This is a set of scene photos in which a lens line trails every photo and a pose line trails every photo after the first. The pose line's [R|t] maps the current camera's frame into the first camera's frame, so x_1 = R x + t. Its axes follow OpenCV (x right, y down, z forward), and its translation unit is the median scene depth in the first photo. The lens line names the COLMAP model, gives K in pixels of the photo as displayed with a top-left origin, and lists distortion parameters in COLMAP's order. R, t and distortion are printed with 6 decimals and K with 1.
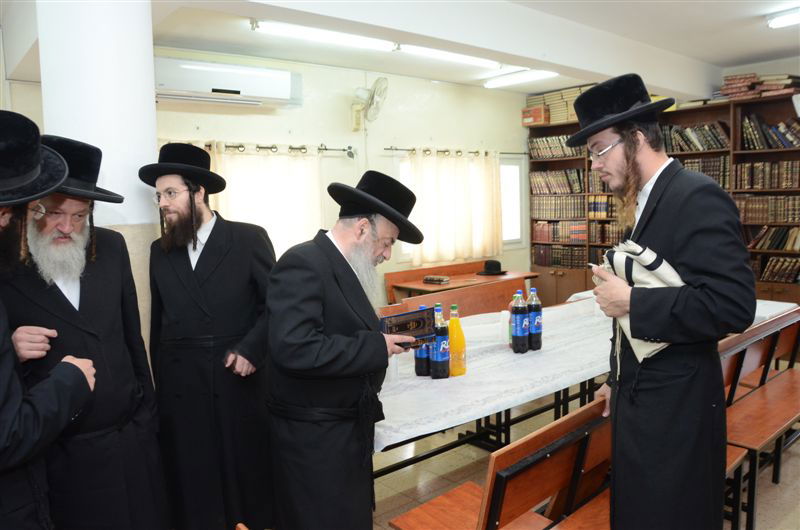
lens RADIAL K [[630.4, 0, 400.0], [0, 630.4, 265.0], [0, 0, 1]] dist [-0.154119, 0.128322]
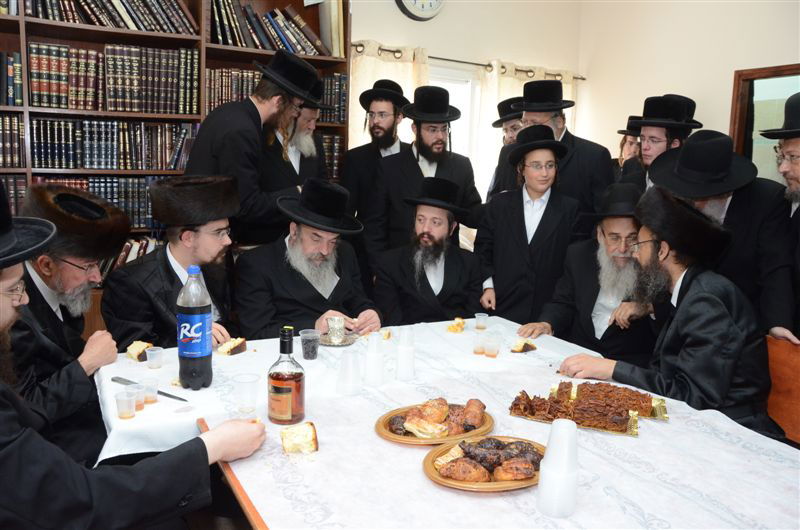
lens RADIAL K [[623.8, 0, 394.7], [0, 623.8, 266.4], [0, 0, 1]] dist [-0.163915, 0.120252]
pose [[0.200242, -0.117934, 0.972623, 0.049701], [0.059317, 0.992367, 0.108116, -0.042881], [-0.977949, 0.036044, 0.205710, 0.760094]]
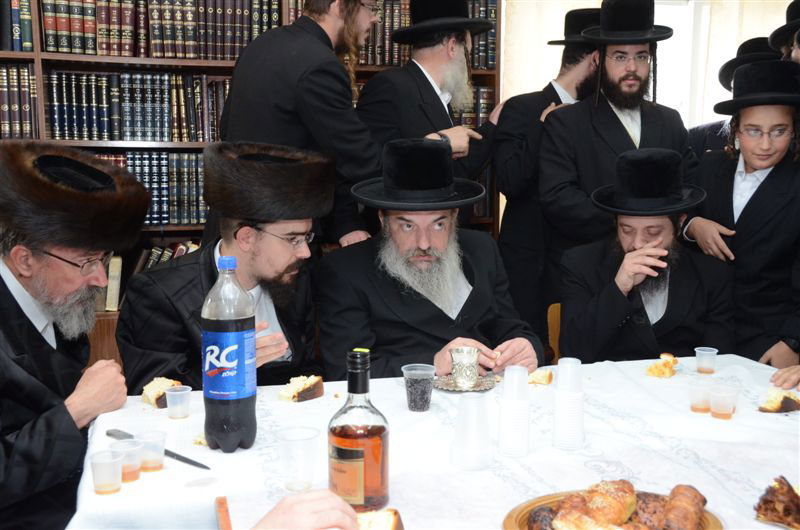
lens RADIAL K [[856.1, 0, 400.0], [0, 856.1, 265.0], [0, 0, 1]] dist [-0.058344, 0.241733]
pose [[0.408194, -0.079278, 0.909446, 0.097759], [0.078252, 0.995594, 0.051665, -0.024180], [-0.909535, 0.050077, 0.412599, 0.758195]]
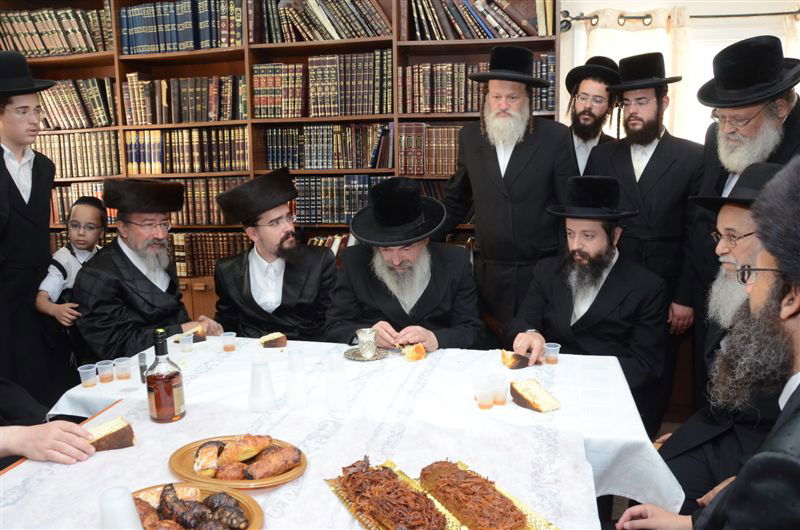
lens RADIAL K [[622.6, 0, 401.1], [0, 622.6, 268.9], [0, 0, 1]] dist [-0.160551, 0.118939]
pose [[0.785334, -0.093692, 0.611941, 0.212481], [0.054533, 0.995108, 0.082373, -0.034463], [-0.616666, -0.031319, 0.786602, 0.589261]]
